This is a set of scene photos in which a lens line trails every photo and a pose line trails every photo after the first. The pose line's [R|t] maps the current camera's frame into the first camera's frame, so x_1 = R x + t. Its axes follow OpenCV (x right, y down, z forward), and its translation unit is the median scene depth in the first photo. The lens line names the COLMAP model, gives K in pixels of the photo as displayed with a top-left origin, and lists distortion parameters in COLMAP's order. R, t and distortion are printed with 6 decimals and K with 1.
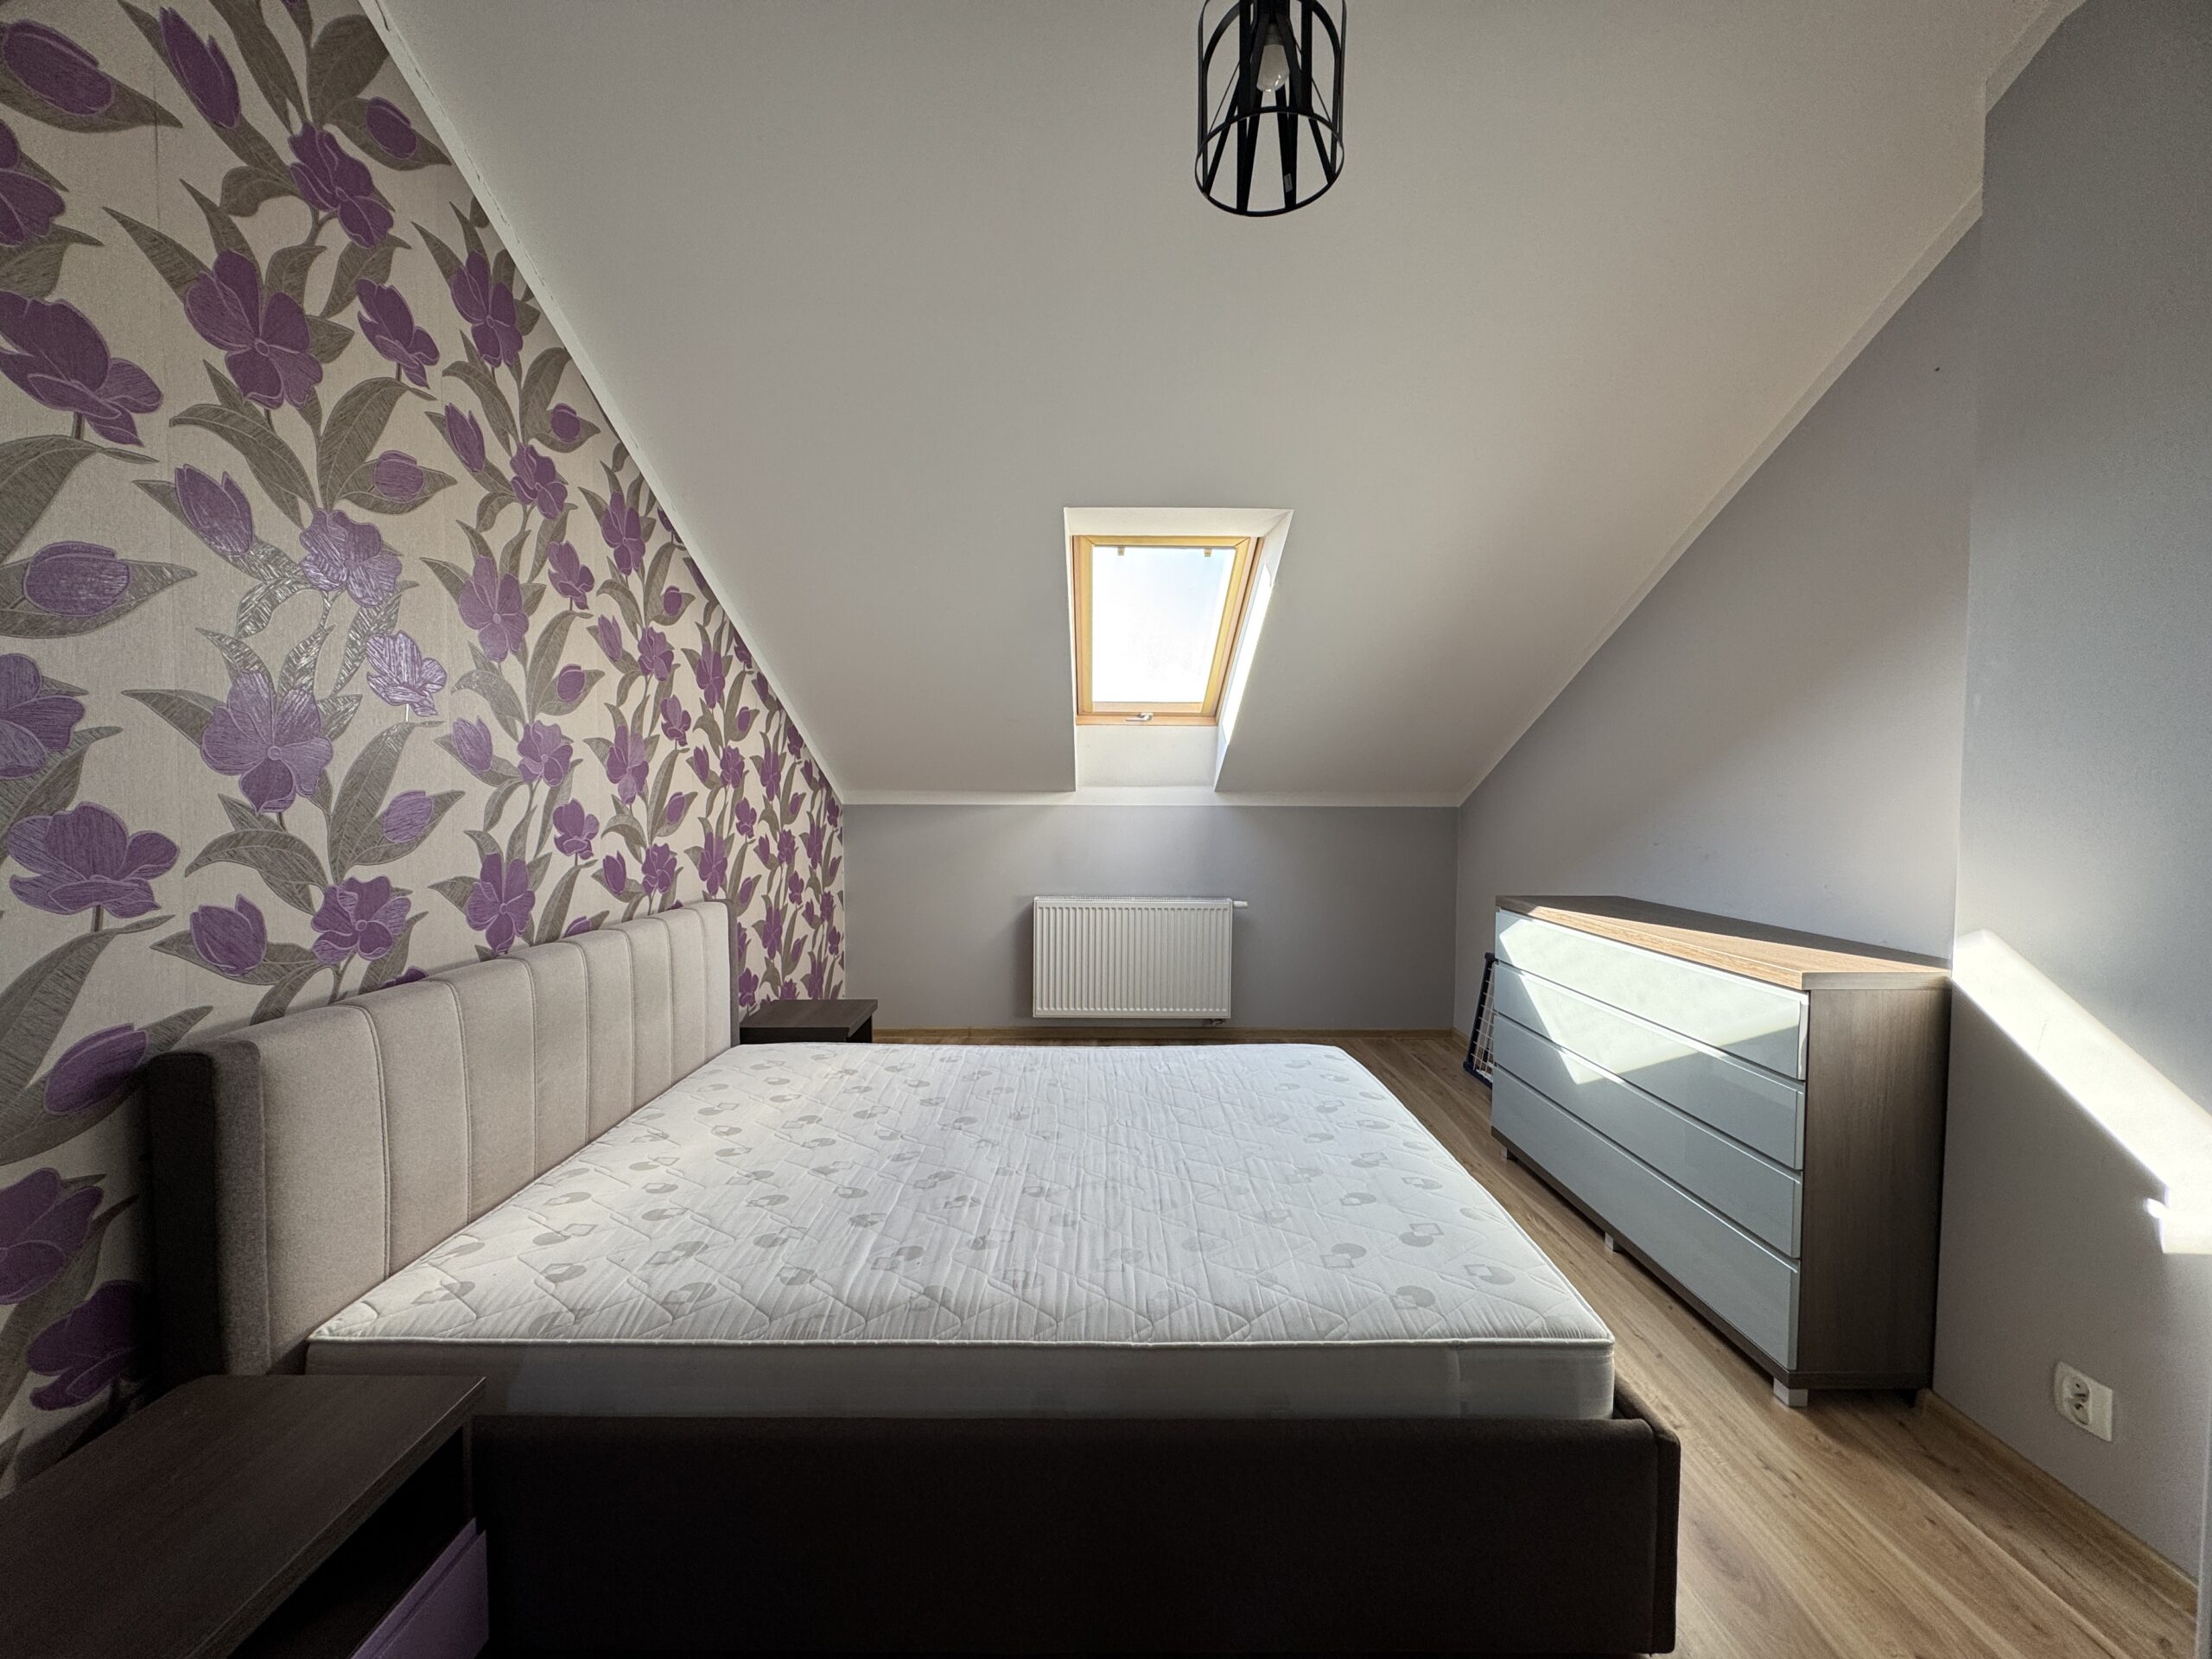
lens RADIAL K [[877.4, 0, 1105.6], [0, 877.4, 825.4], [0, 0, 1]] dist [-0.001555, 0.000057]
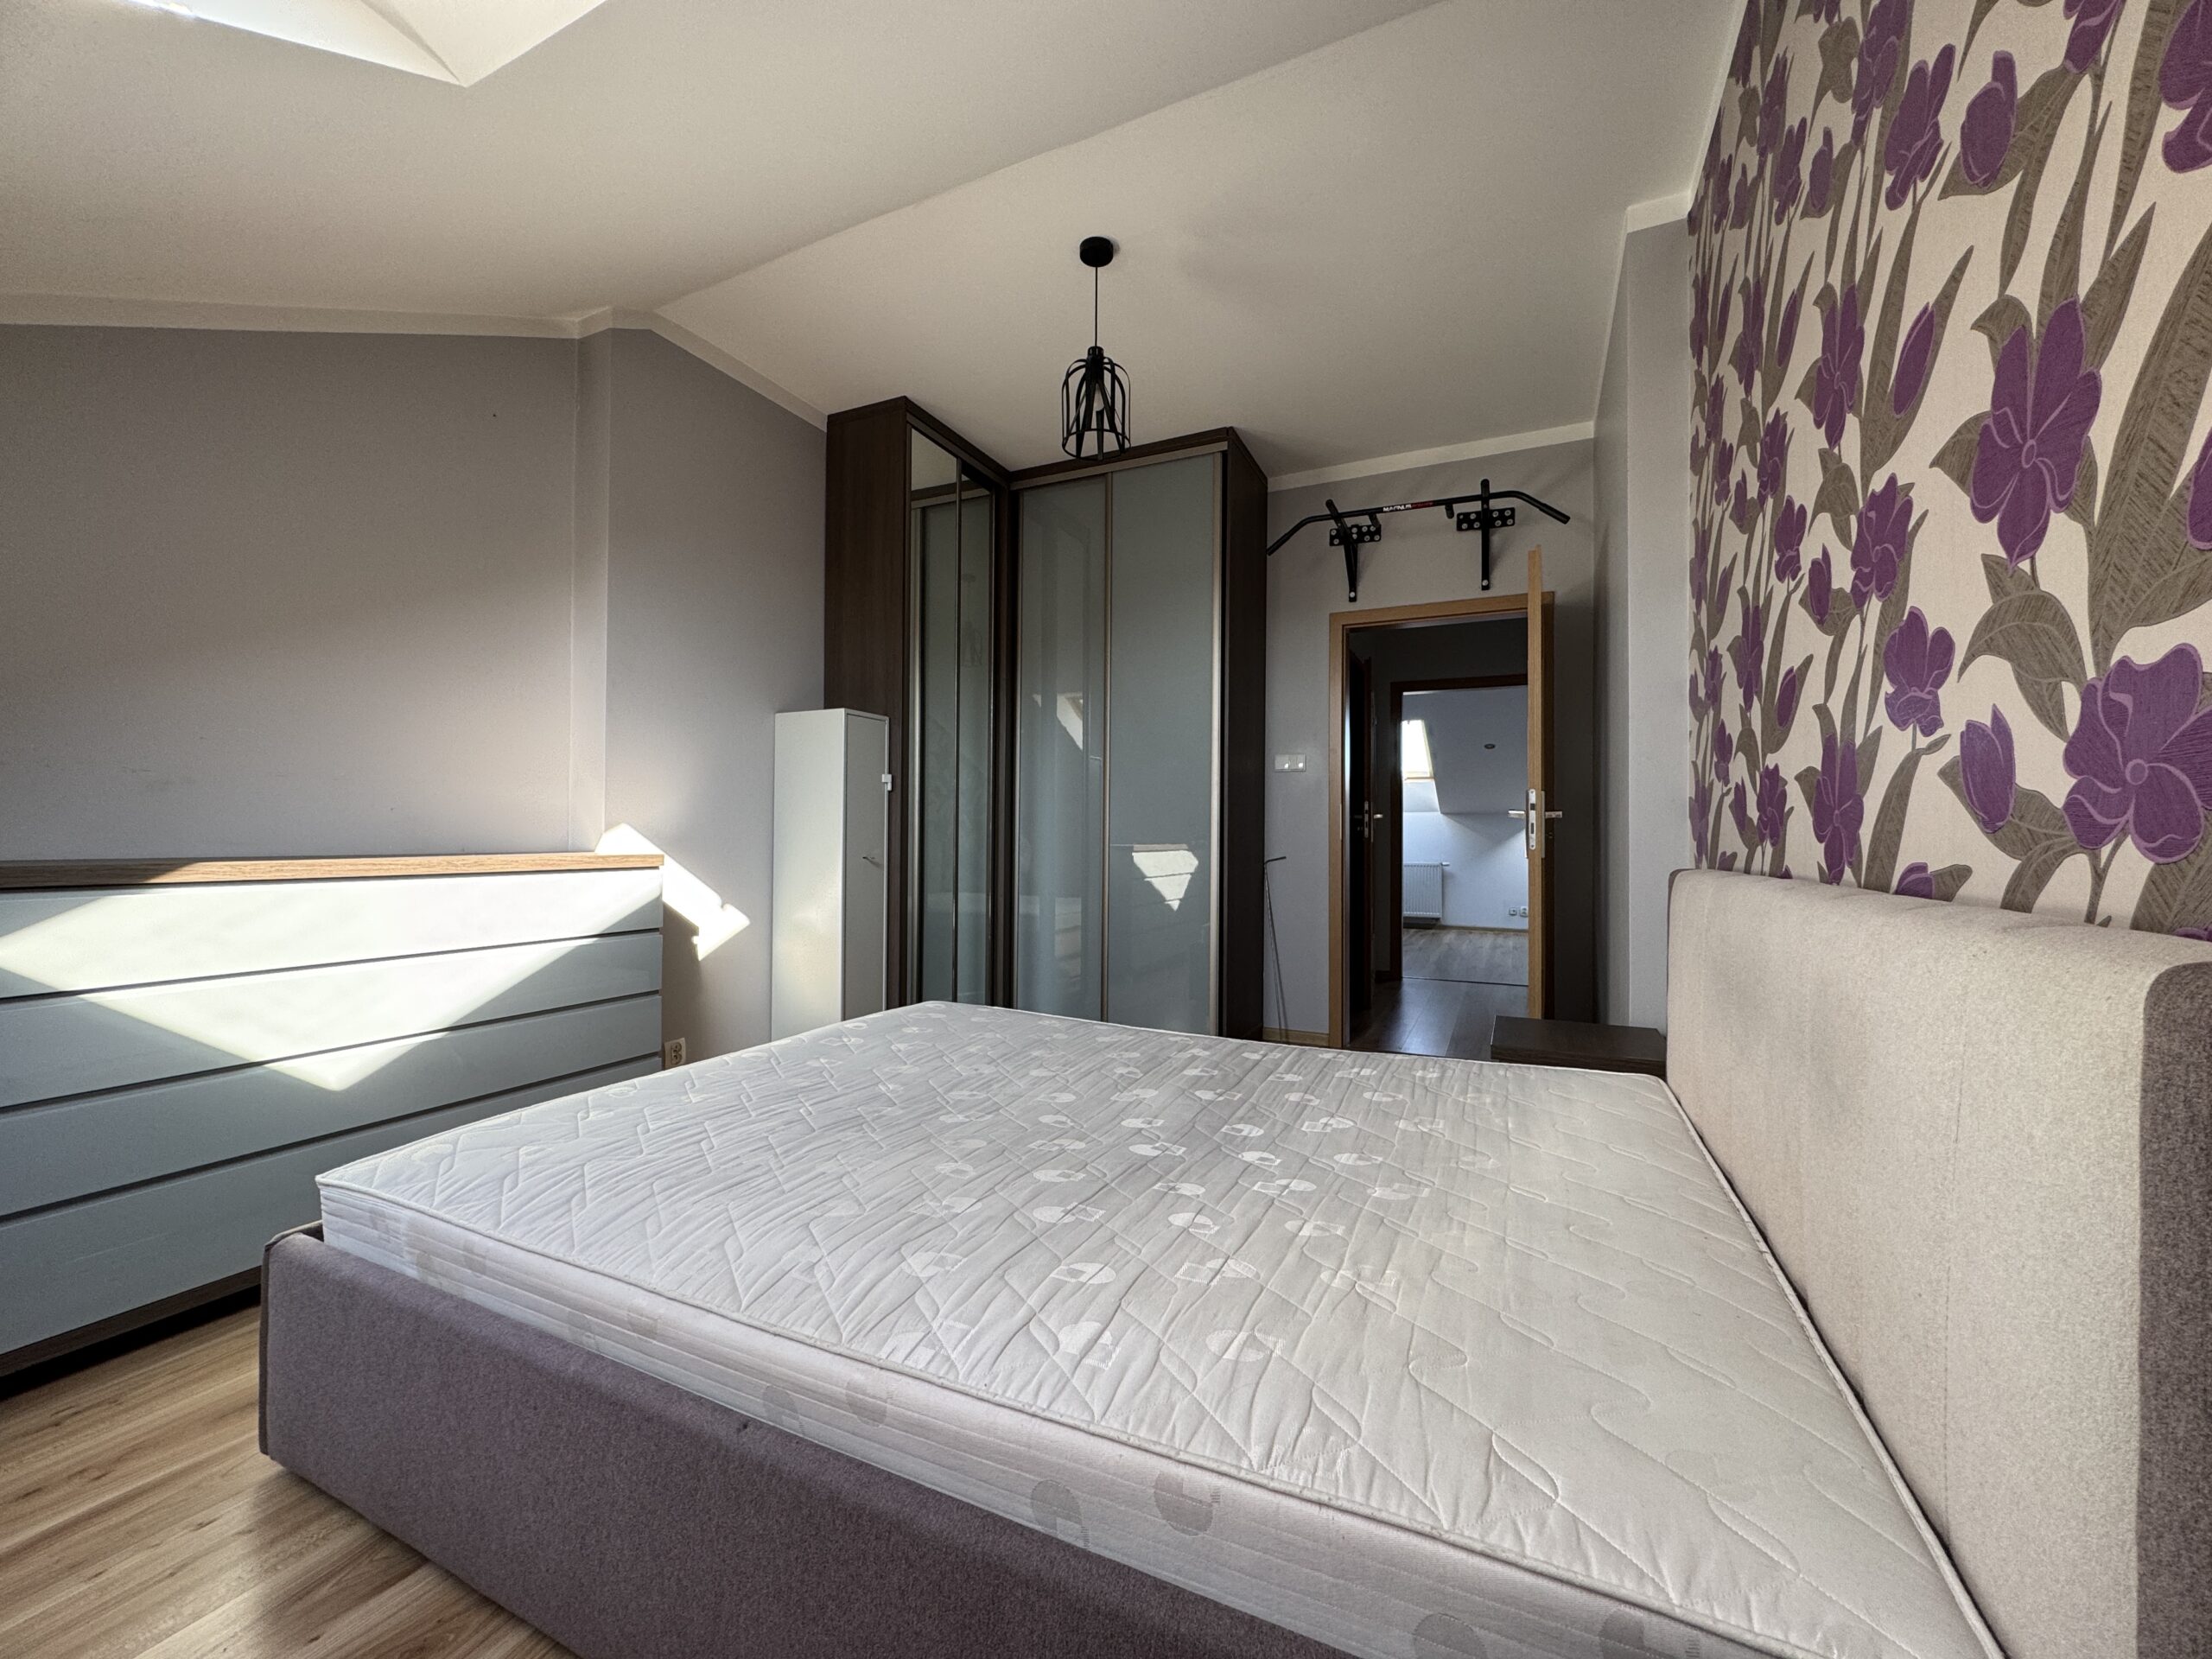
lens RADIAL K [[877.4, 0, 1105.6], [0, 877.4, 825.4], [0, 0, 1]] dist [-0.001555, 0.000057]
pose [[-0.897504, -0.004782, 0.440980, -0.405743], [0.005866, 0.999723, 0.022781, 0.070022], [-0.440967, 0.023033, -0.897228, 1.537800]]
